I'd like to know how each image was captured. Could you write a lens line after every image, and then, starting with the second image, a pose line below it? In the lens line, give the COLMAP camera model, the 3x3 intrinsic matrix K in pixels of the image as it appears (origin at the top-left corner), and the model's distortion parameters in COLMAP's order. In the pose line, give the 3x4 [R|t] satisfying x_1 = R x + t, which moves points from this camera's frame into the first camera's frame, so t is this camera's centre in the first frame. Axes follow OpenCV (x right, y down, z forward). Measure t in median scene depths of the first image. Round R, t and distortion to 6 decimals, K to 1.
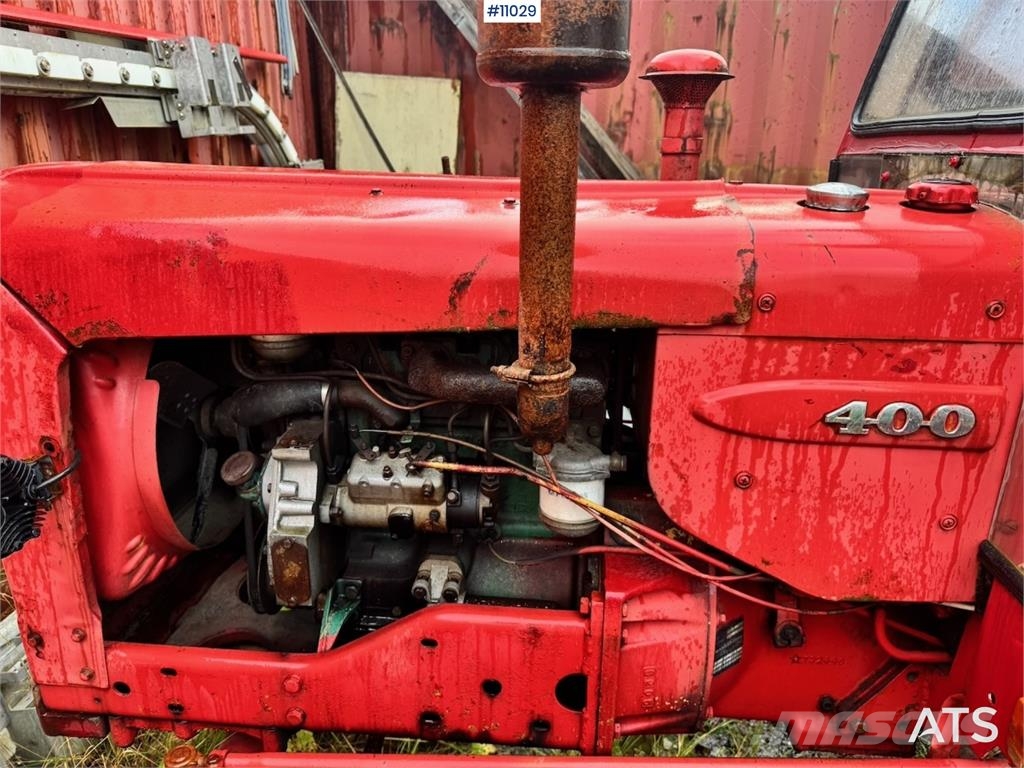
lens RADIAL K [[724.1, 0, 510.7], [0, 724.1, 383.5], [0, 0, 1]] dist [0.055523, -0.065415]
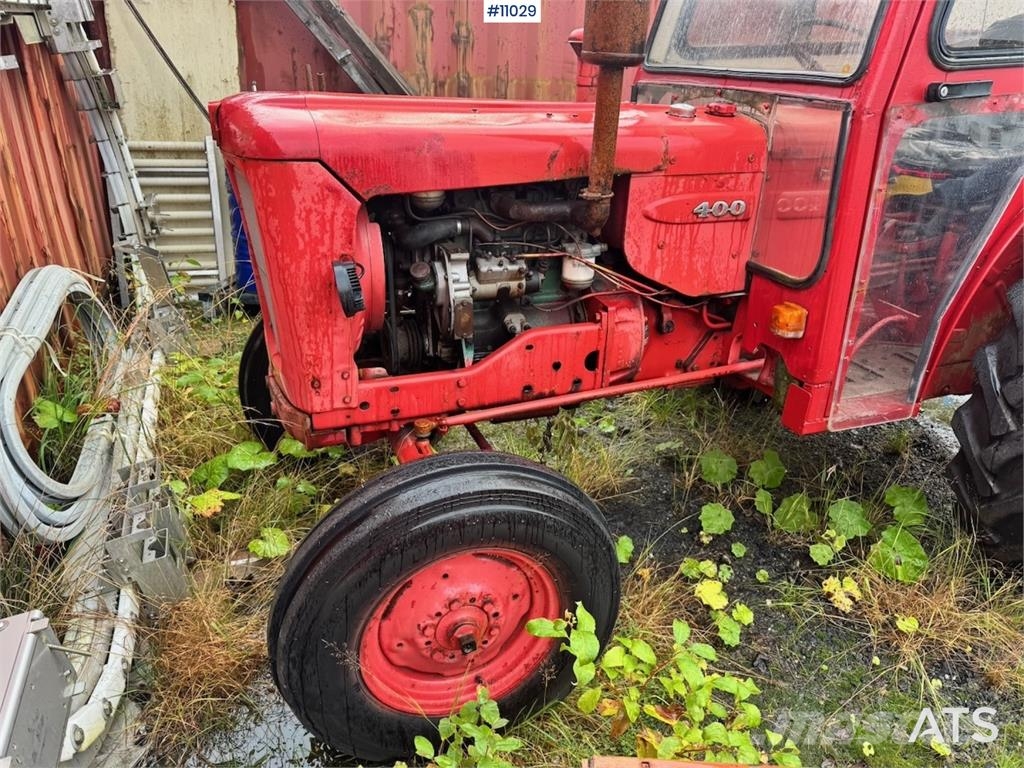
lens RADIAL K [[724.1, 0, 515.5], [0, 724.1, 387.6], [0, 0, 1]] dist [0.055523, -0.065415]
pose [[0.898102, -0.166202, 0.407174, -0.945472], [0.113697, 0.982111, 0.150101, 0.158718], [-0.424837, -0.088512, 0.900932, -0.755257]]
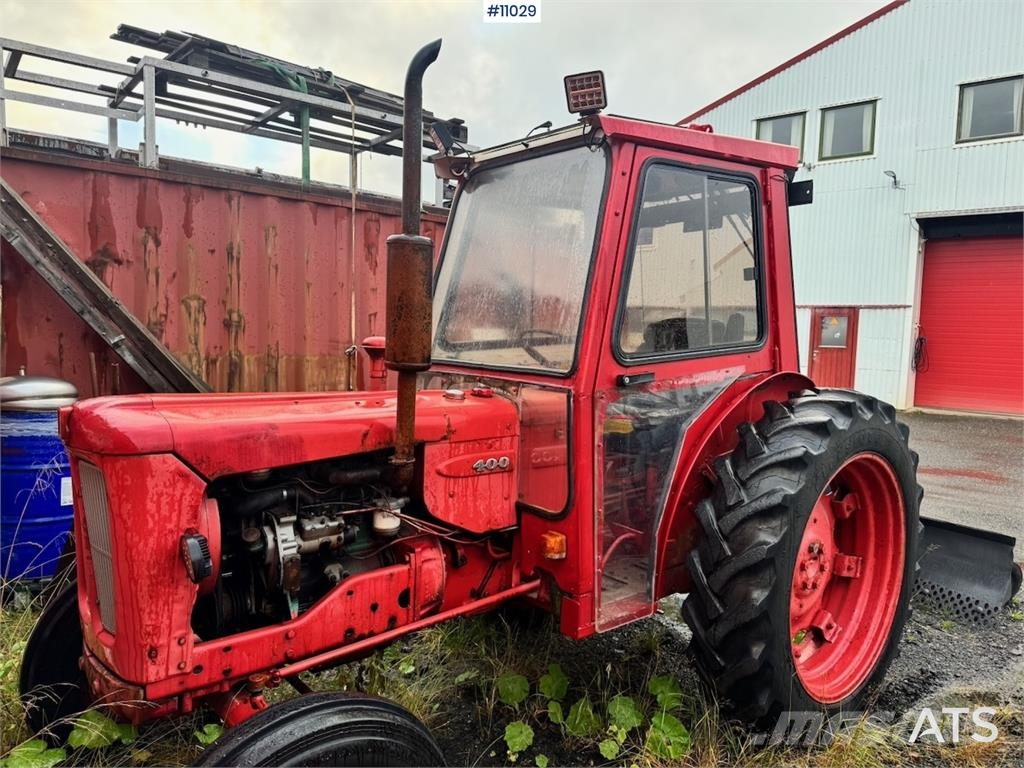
lens RADIAL K [[724.1, 0, 514.9], [0, 724.1, 385.1], [0, 0, 1]] dist [0.055523, -0.065415]
pose [[0.700106, -0.048001, 0.712424, -1.312689], [0.198154, 0.971610, -0.129264, 0.117960], [-0.685993, 0.231668, 0.689741, -1.050696]]
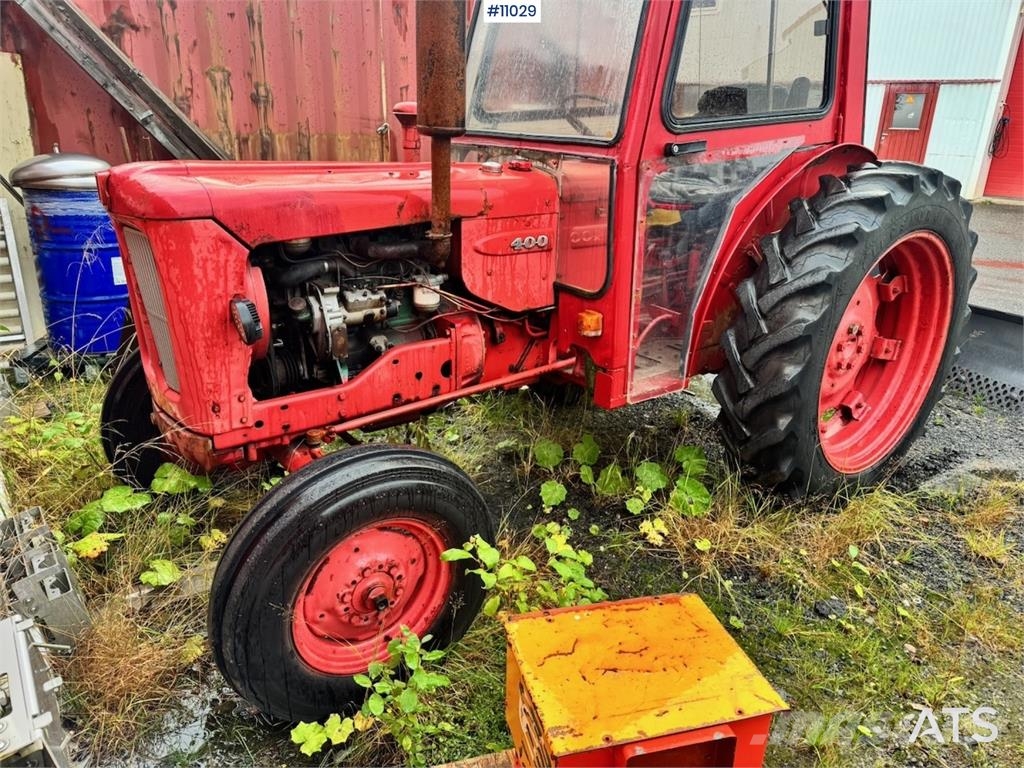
lens RADIAL K [[724.1, 0, 514.7], [0, 724.1, 388.8], [0, 0, 1]] dist [0.055523, -0.065415]
pose [[0.738614, -0.232405, 0.632801, -1.317214], [0.188975, 0.972439, 0.136567, 0.185005], [-0.647099, 0.018714, 0.762176, -1.046114]]
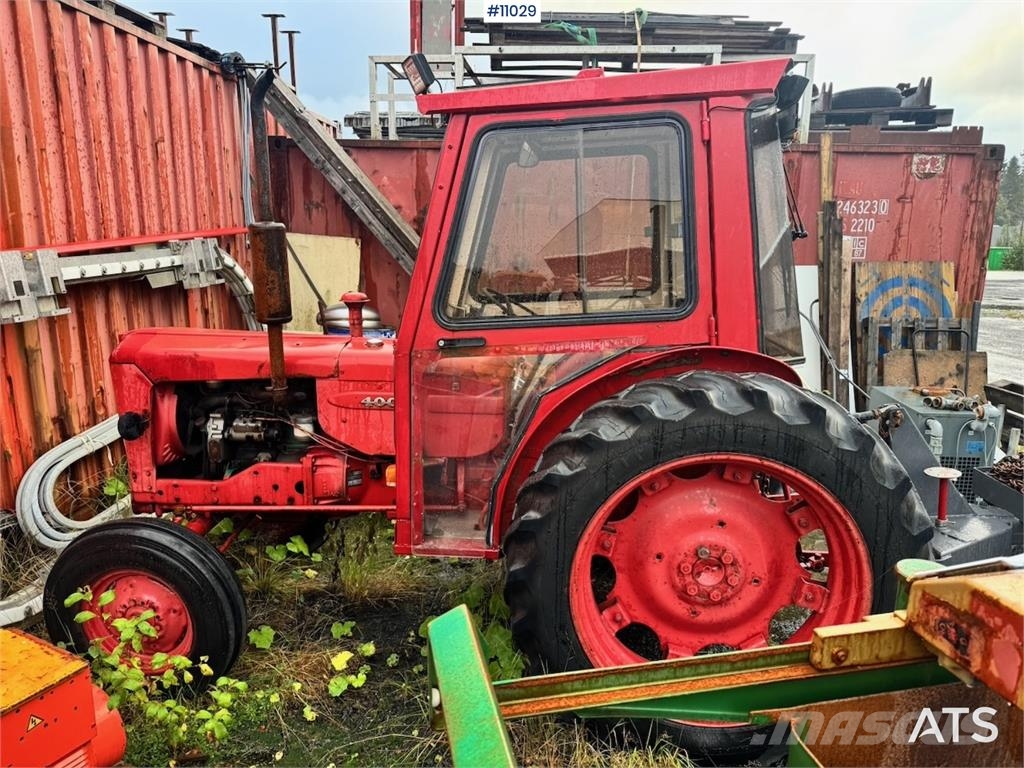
lens RADIAL K [[724.1, 0, 514.8], [0, 724.1, 388.6], [0, 0, 1]] dist [0.055523, -0.065415]
pose [[0.999826, -0.002621, 0.018470, 0.984551], [0.004443, 0.995048, -0.099293, 0.300854], [-0.018118, 0.099358, 0.994887, -2.314638]]
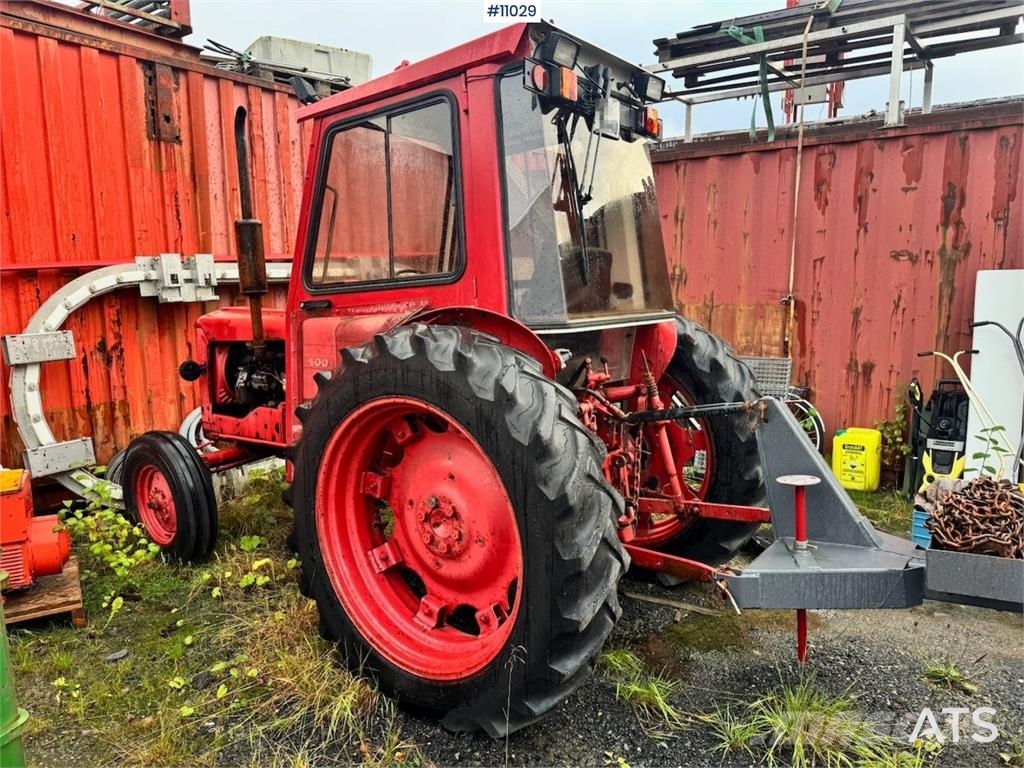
lens RADIAL K [[724.1, 0, 515.1], [0, 724.1, 389.9], [0, 0, 1]] dist [0.055523, -0.065415]
pose [[0.849457, 0.061259, -0.524090, 3.376508], [-0.146019, 0.981740, -0.121919, 0.505903], [0.507051, 0.180092, 0.842891, -1.854801]]
